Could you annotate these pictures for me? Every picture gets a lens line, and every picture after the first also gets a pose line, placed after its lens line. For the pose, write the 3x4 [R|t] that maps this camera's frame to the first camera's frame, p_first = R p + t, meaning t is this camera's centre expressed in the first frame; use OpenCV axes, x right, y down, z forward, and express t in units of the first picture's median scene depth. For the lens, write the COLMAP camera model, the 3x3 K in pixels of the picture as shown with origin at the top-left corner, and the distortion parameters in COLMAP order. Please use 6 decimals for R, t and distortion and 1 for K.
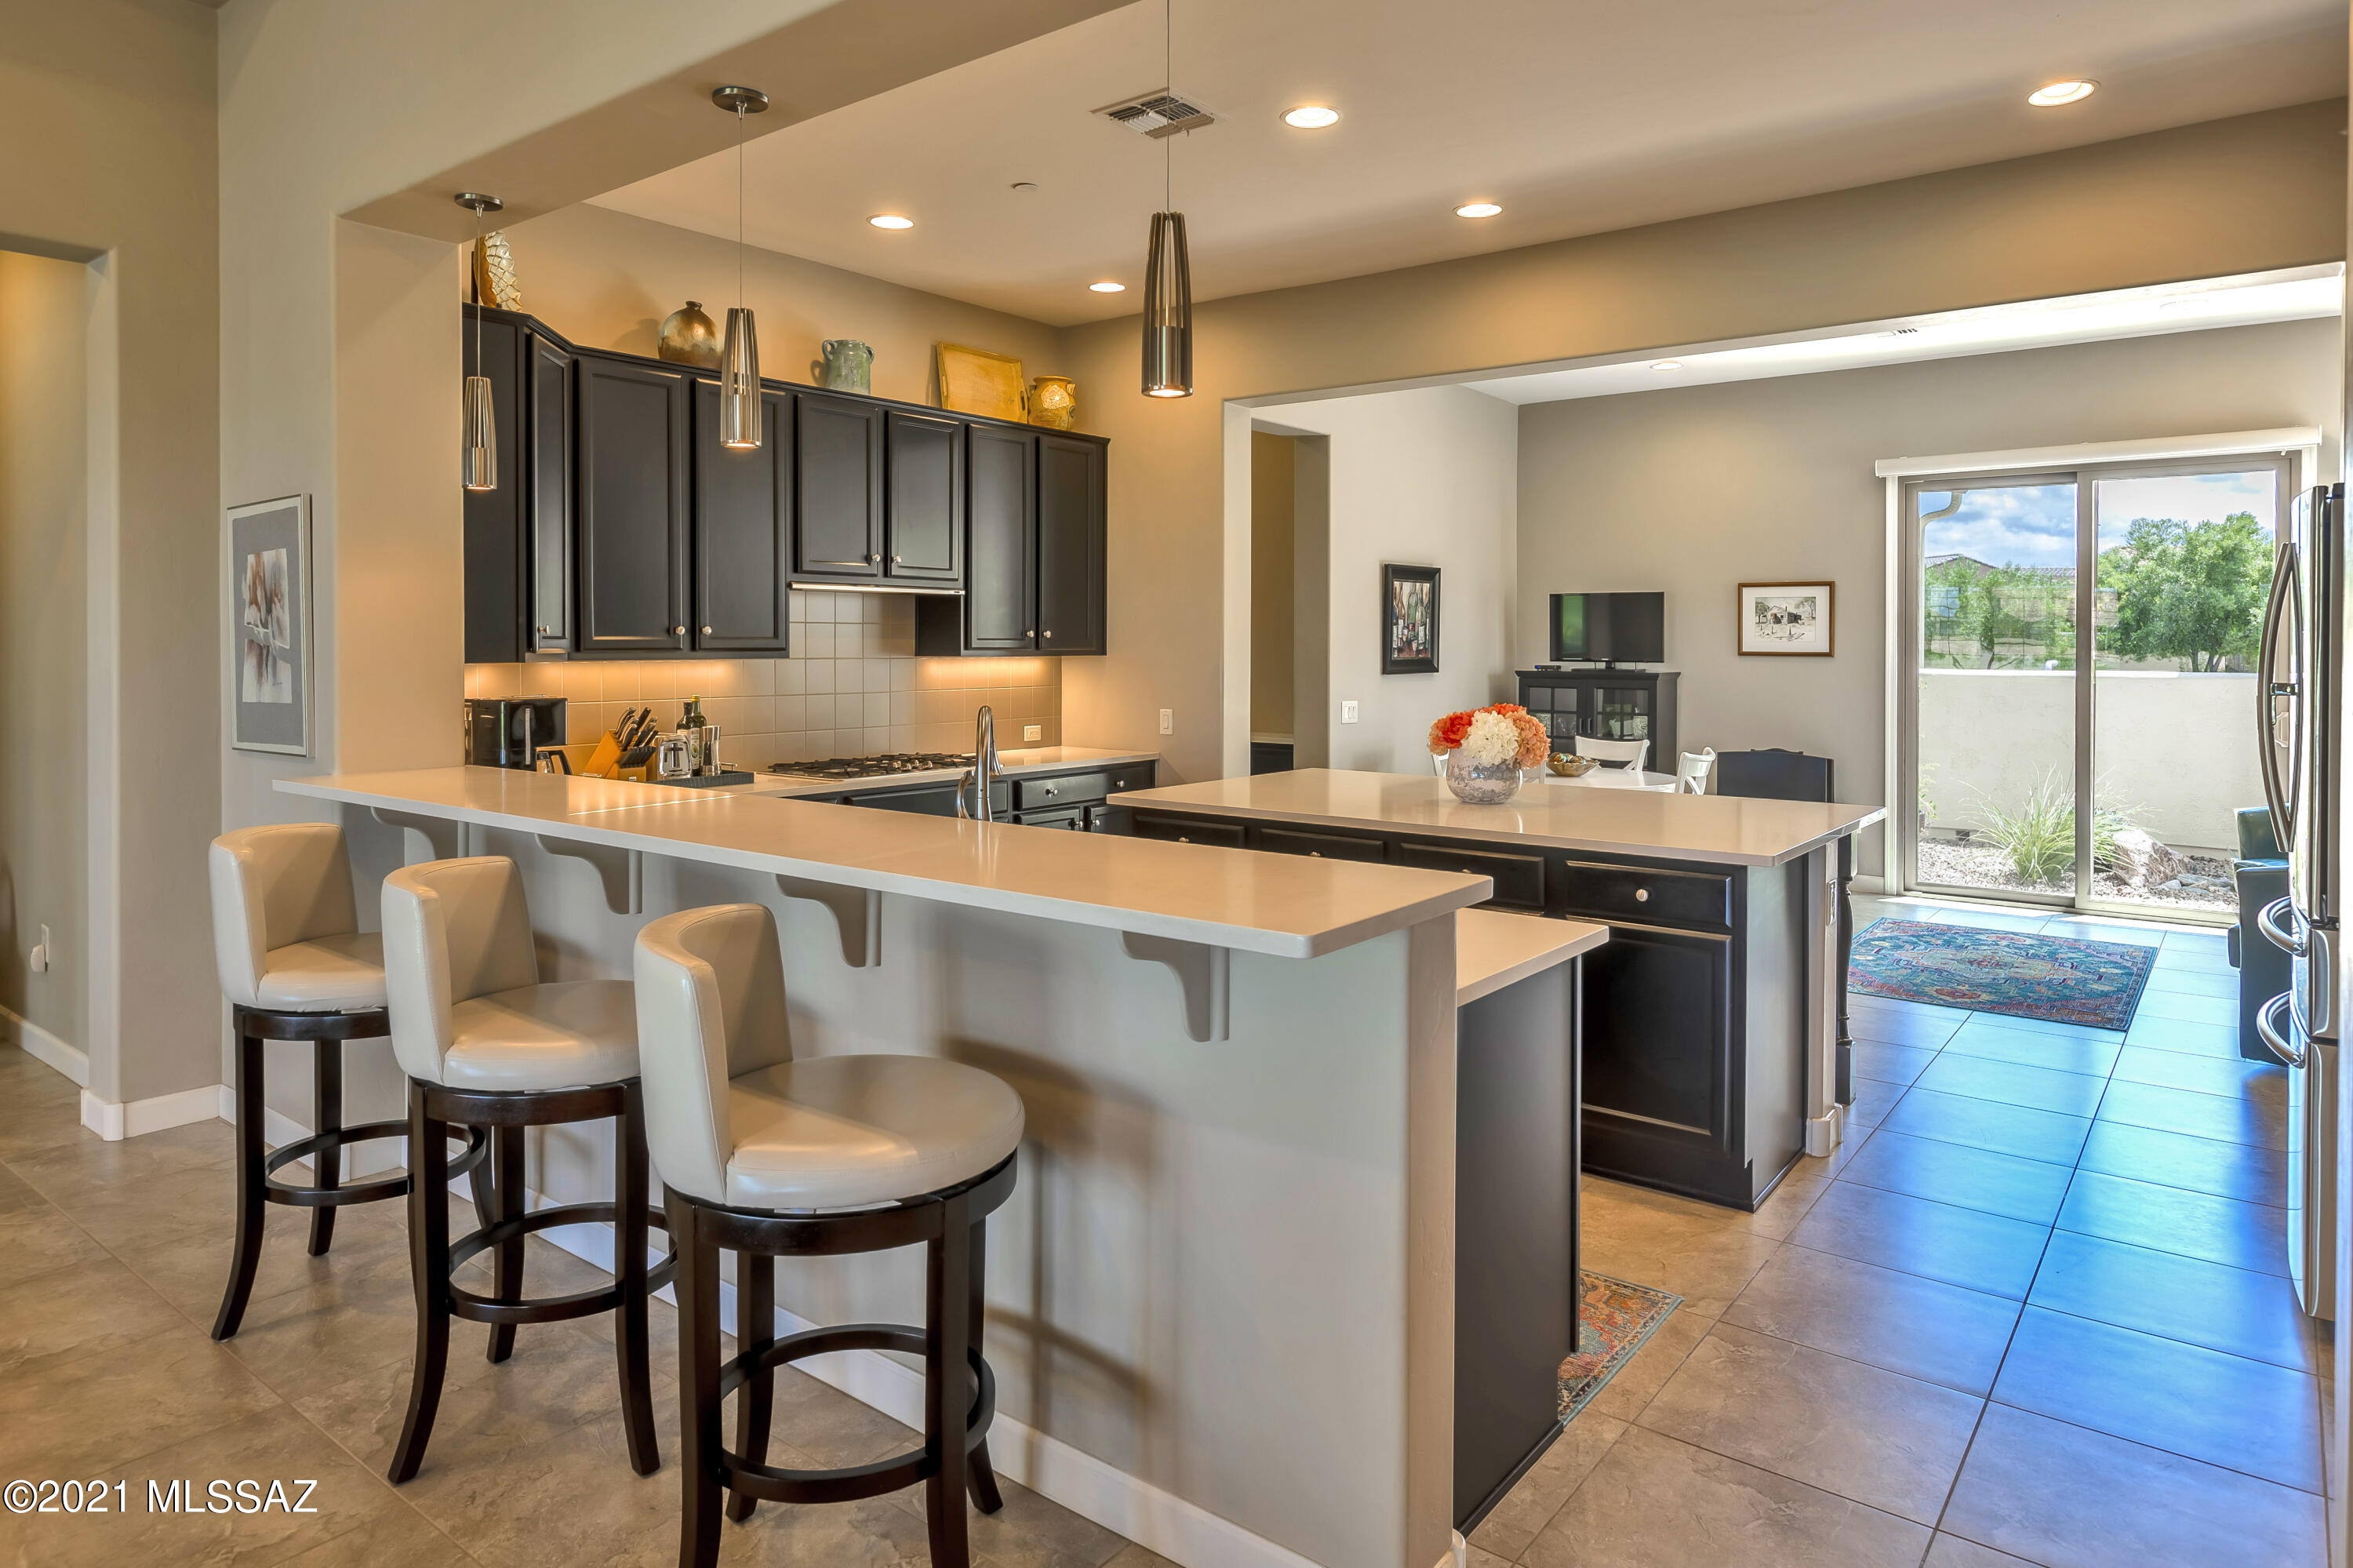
lens RADIAL K [[1449.2, 0, 1165.8], [0, 1449.2, 639.3], [0, 0, 1]] dist [0.000536, -0.000417]
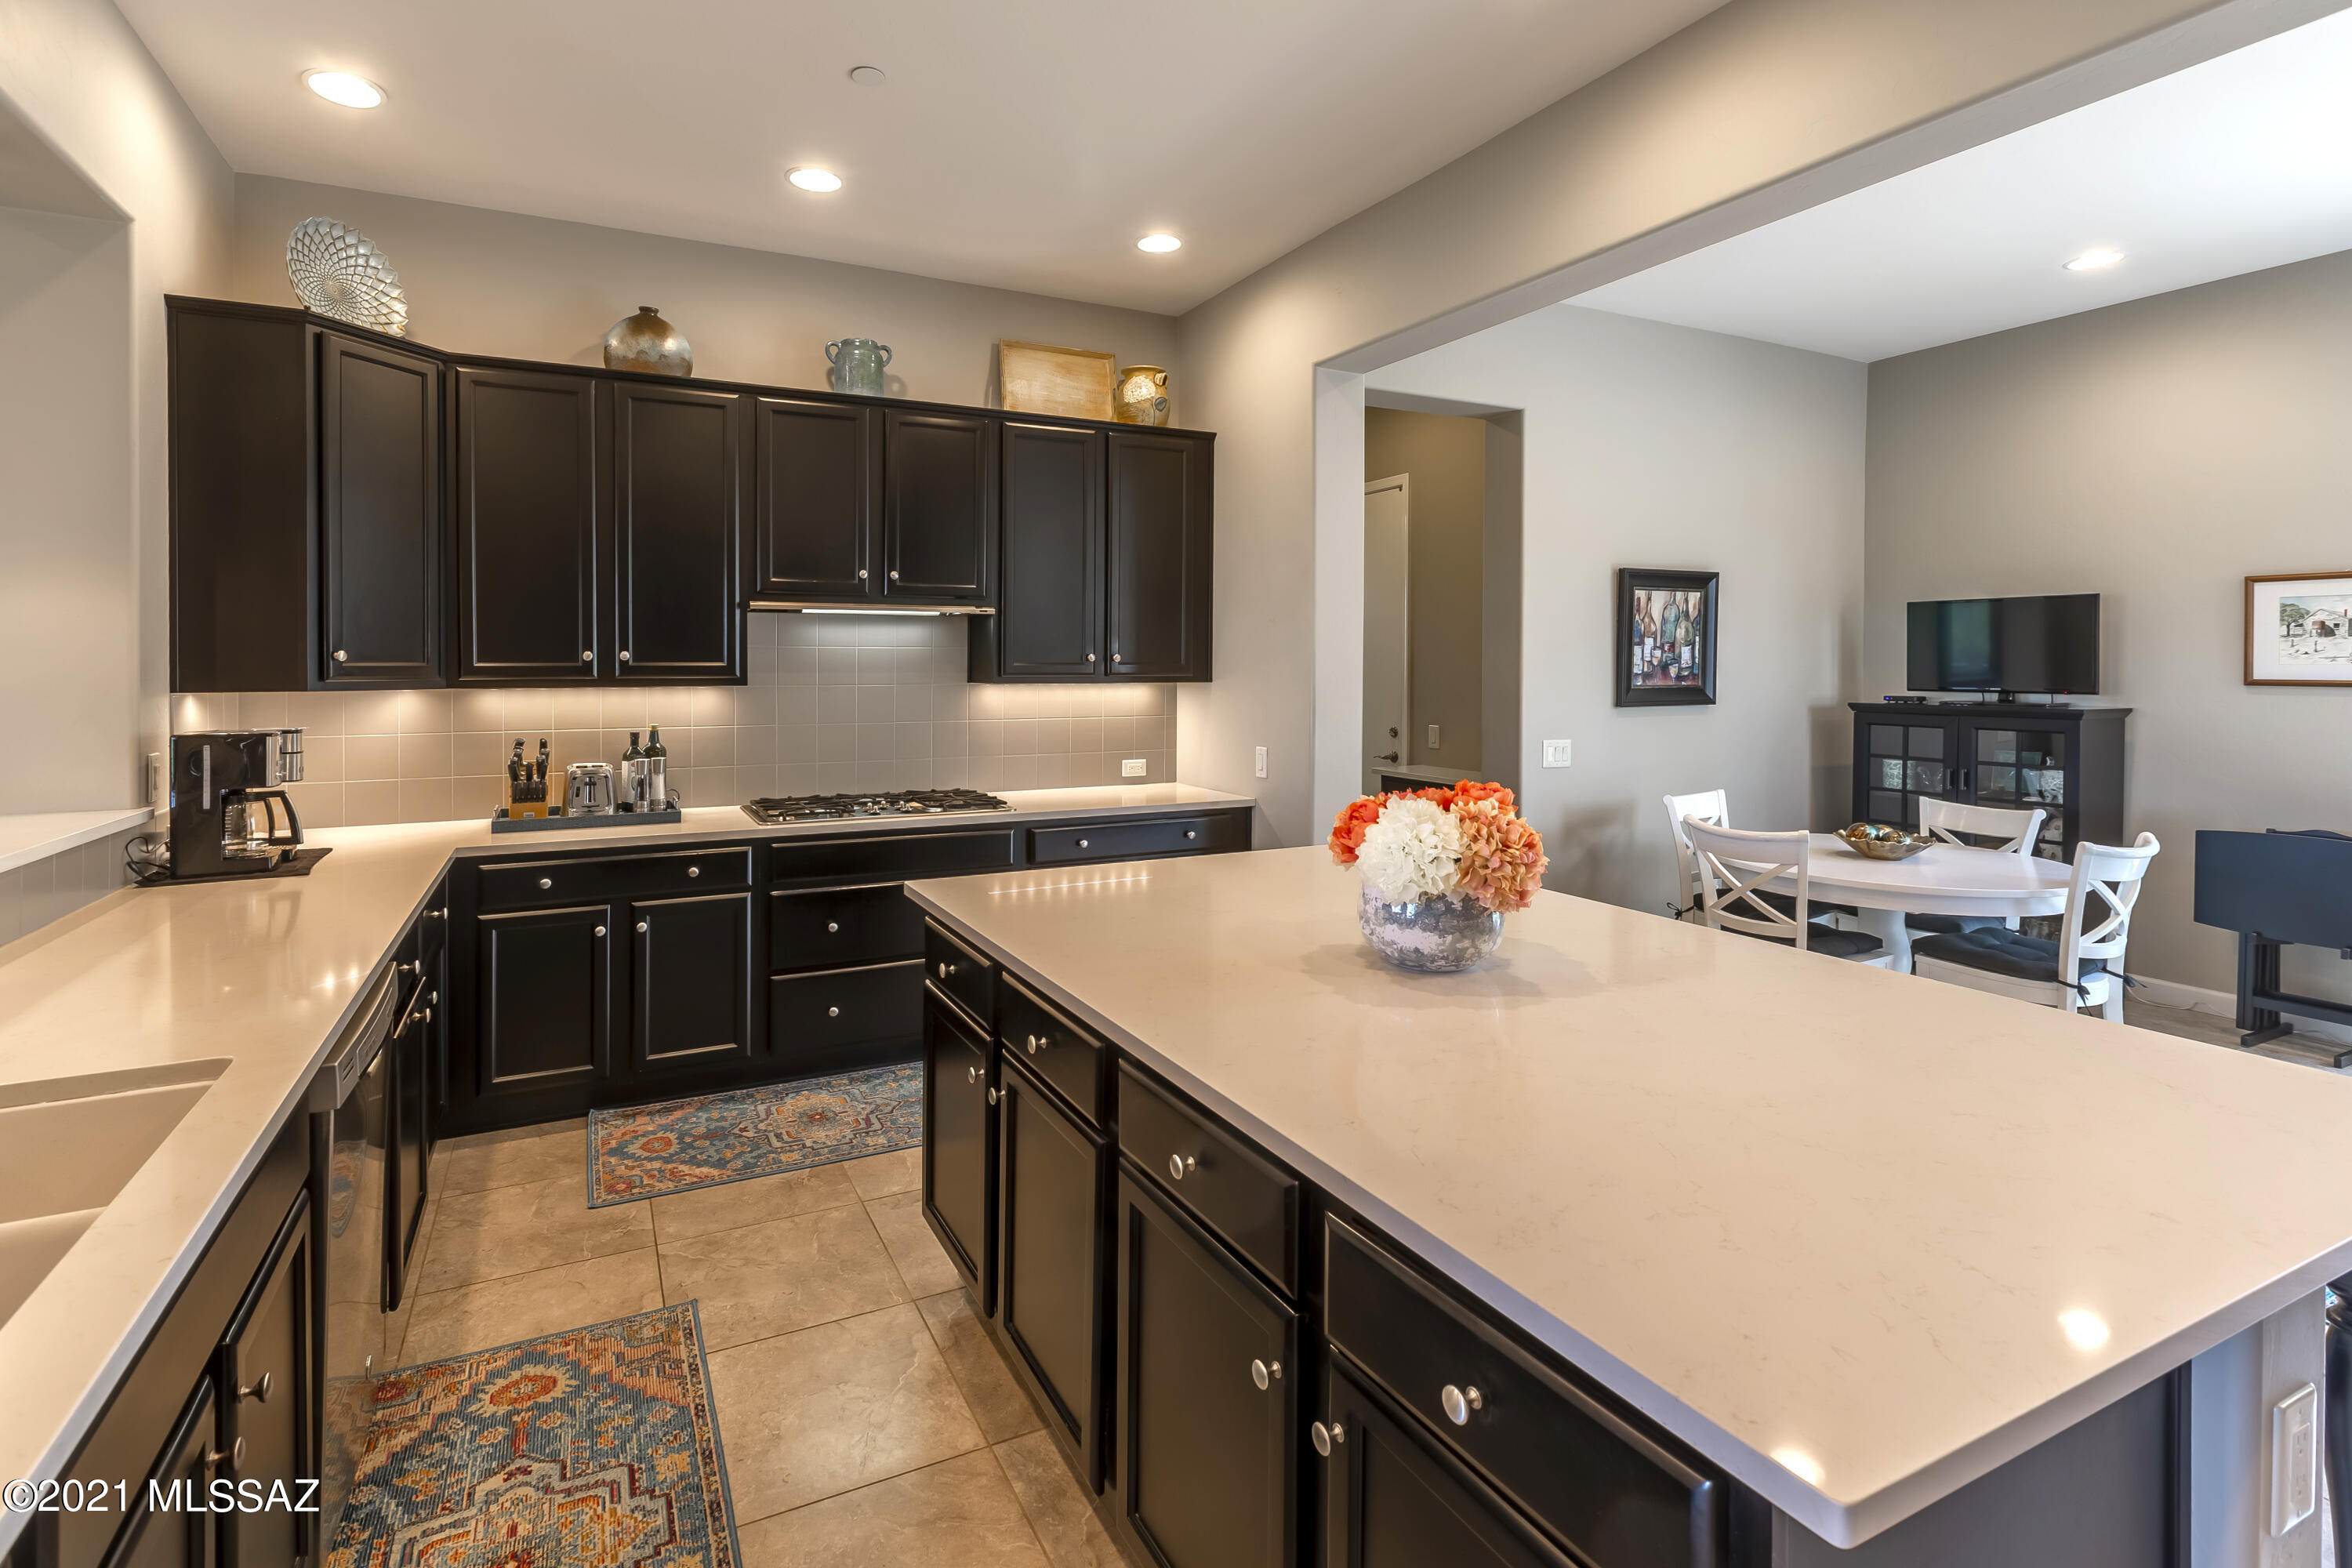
lens RADIAL K [[1097.0, 0, 1067.8], [0, 1097.0, 672.3], [0, 0, 1]] dist [0.002357, 0.000128]
pose [[0.885060, 0.000576, -0.465476, 0.162587], [0.002621, 0.999977, 0.006222, 0.000635], [0.465469, -0.006727, 0.885039, 0.322284]]
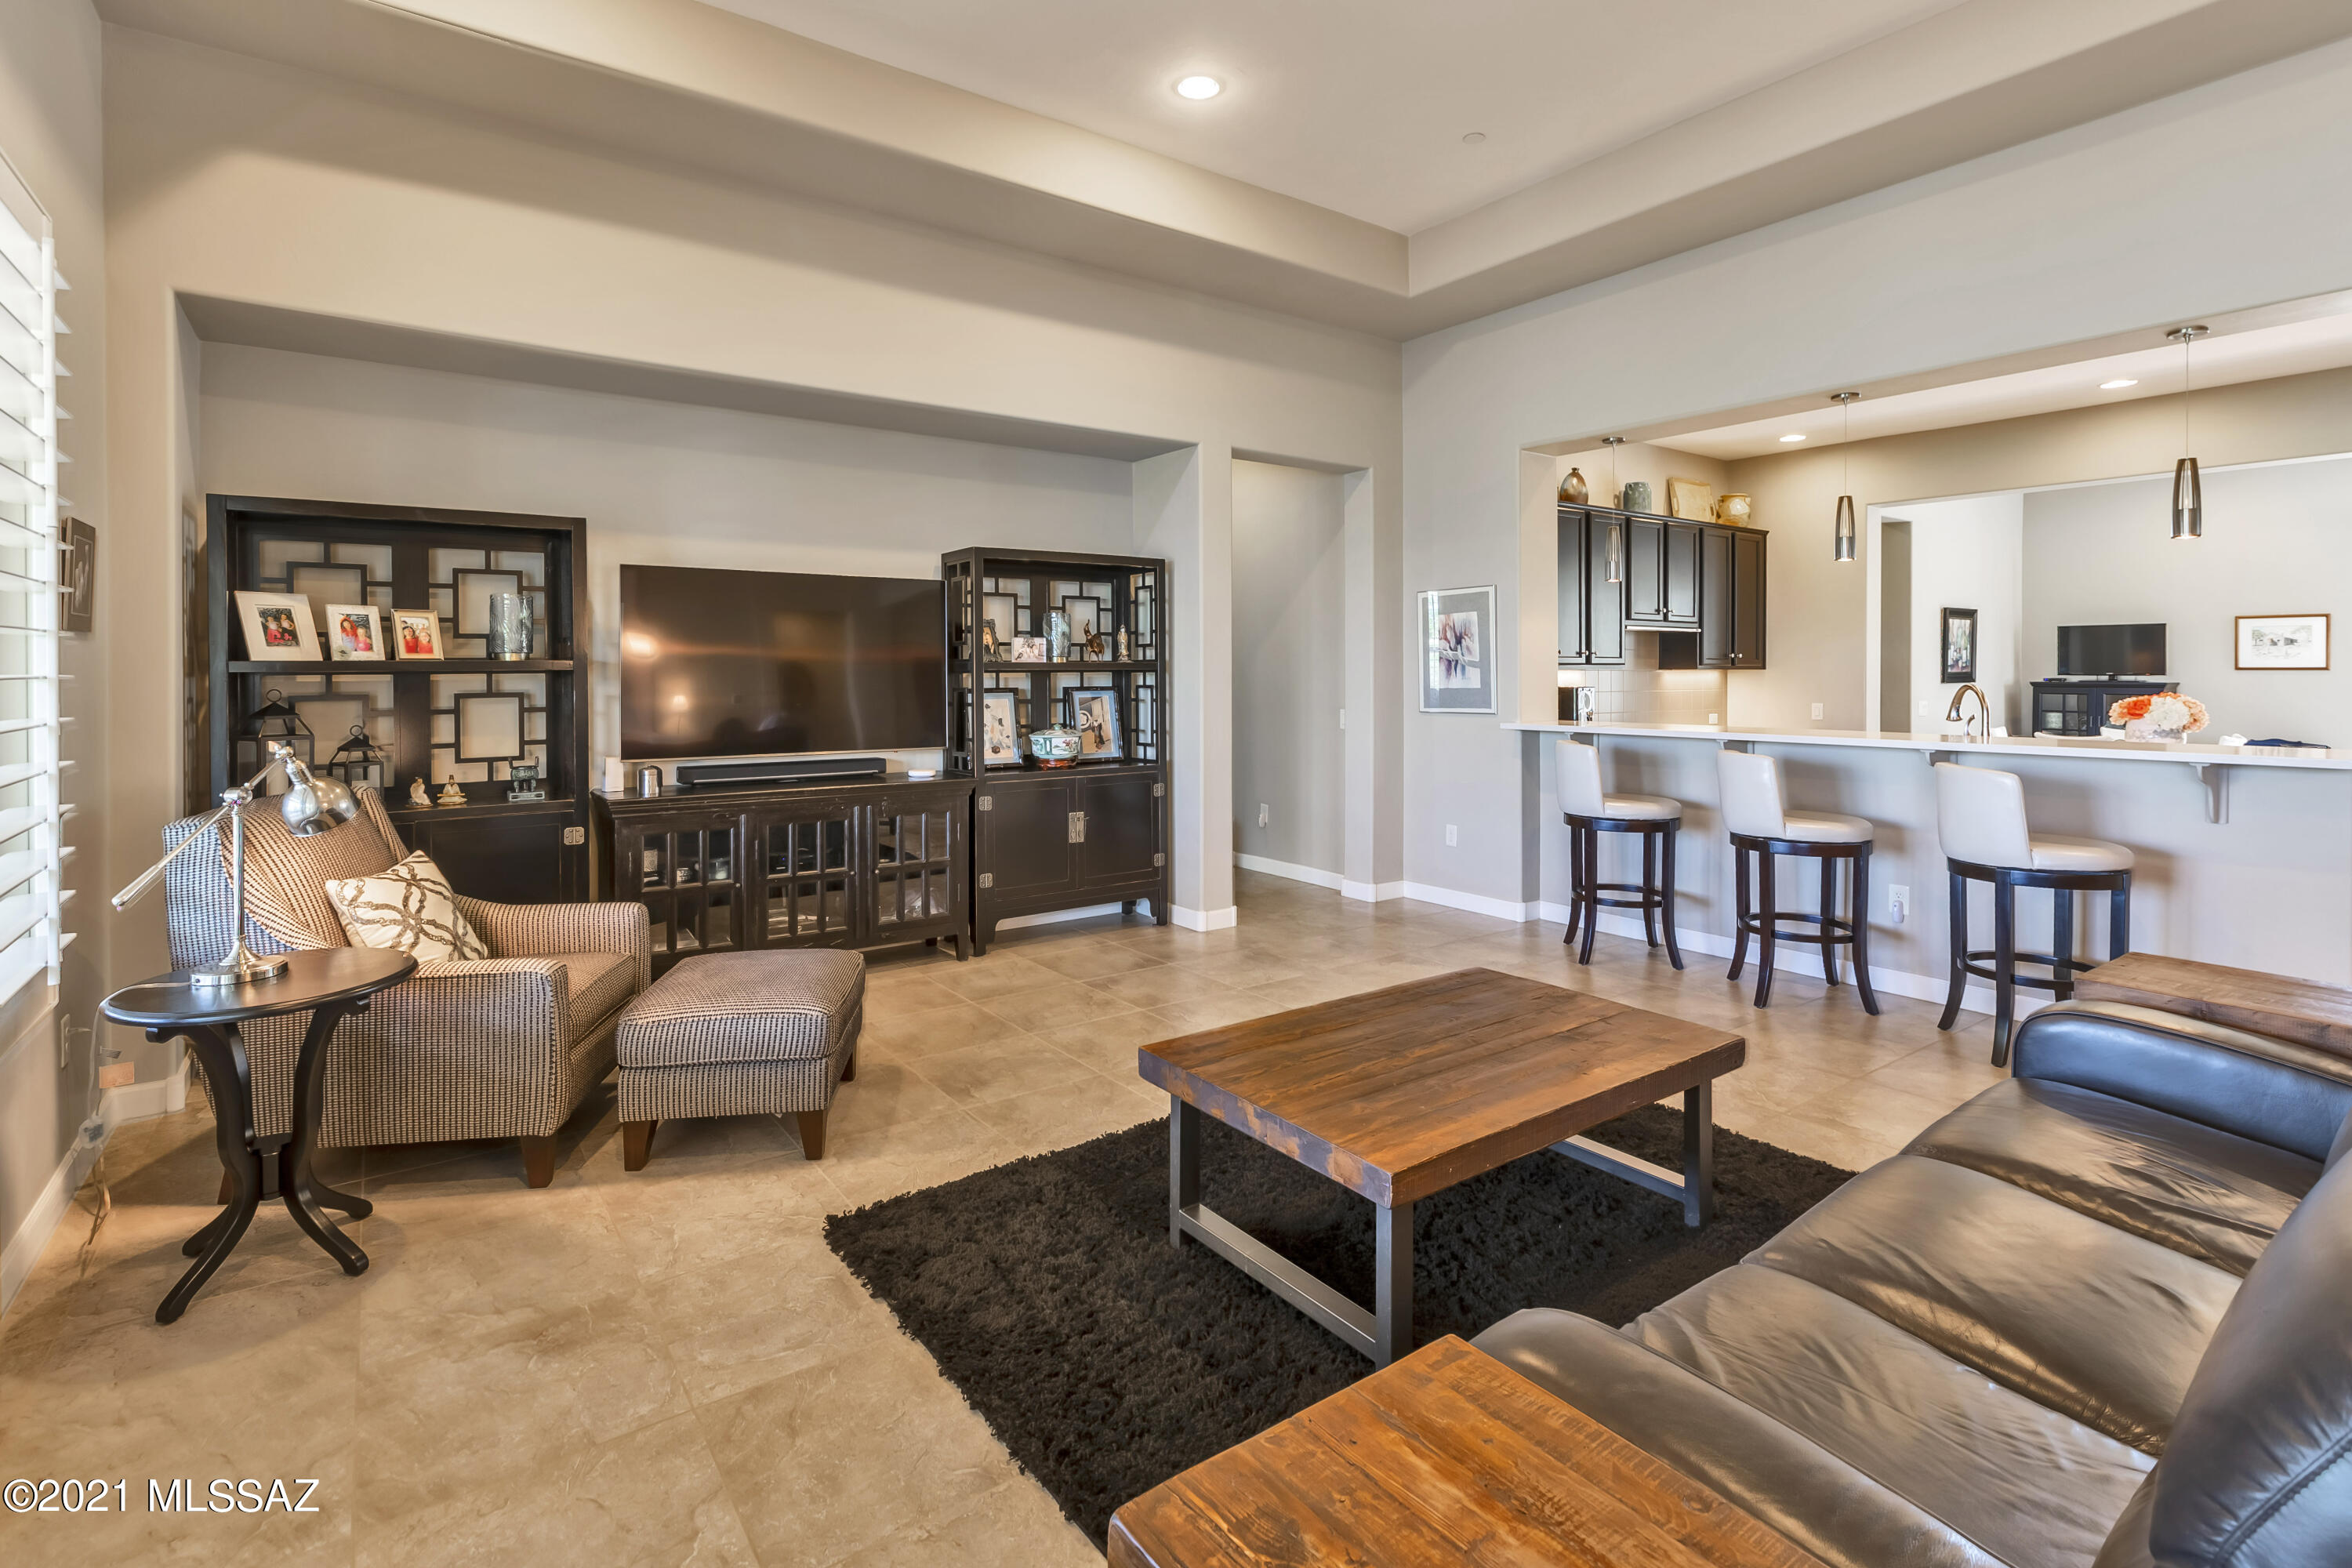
lens RADIAL K [[1122.6, 0, 1169.0], [0, 1122.6, 690.7], [0, 0, 1]] dist [0.002698, 0.000092]
pose [[0.957014, 0.000536, -0.290041, -0.262966], [0.004490, 0.999851, 0.016662, 0.009169], [0.290007, -0.017248, 0.956869, -0.301636]]
